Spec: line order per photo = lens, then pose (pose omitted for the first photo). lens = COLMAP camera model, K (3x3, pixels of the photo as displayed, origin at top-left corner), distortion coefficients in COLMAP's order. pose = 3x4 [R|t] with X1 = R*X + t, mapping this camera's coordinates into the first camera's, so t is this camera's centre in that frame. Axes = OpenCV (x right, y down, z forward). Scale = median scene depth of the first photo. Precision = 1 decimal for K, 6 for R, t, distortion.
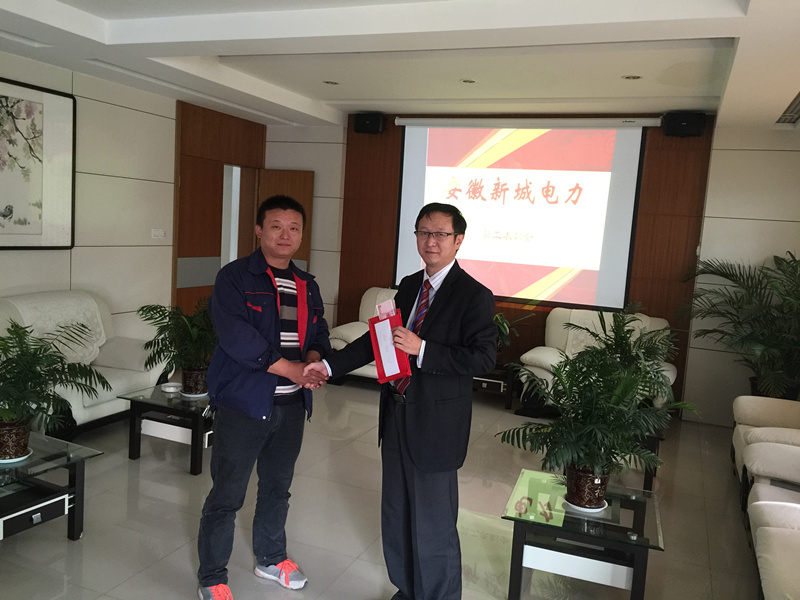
lens RADIAL K [[674.0, 0, 395.5], [0, 674.0, 299.9], [0, 0, 1]] dist [-0.004949, -0.009245]
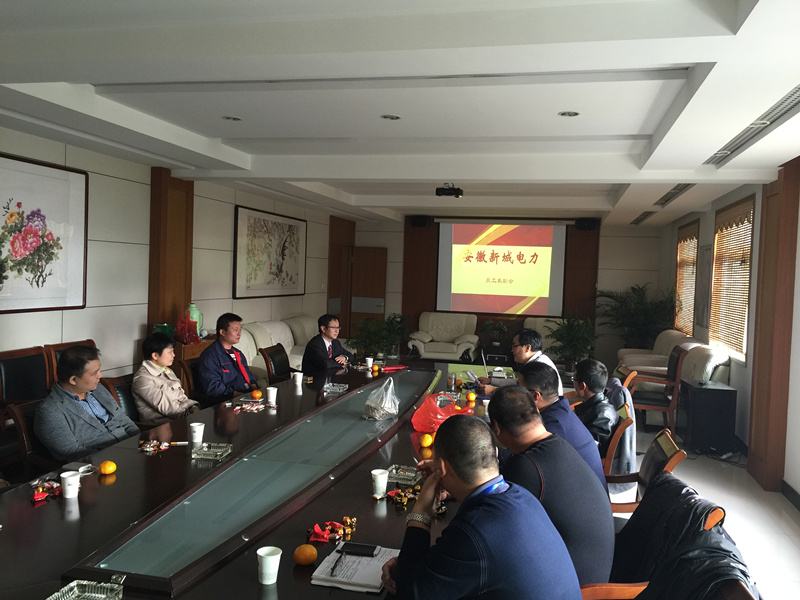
lens RADIAL K [[674.0, 0, 404.1], [0, 674.0, 298.6], [0, 0, 1]] dist [-0.004949, -0.009245]
pose [[0.985601, -0.038561, 0.164635, -0.415714], [0.048471, 0.997219, -0.056607, 0.048983], [-0.161994, 0.063772, 0.984729, -0.820125]]
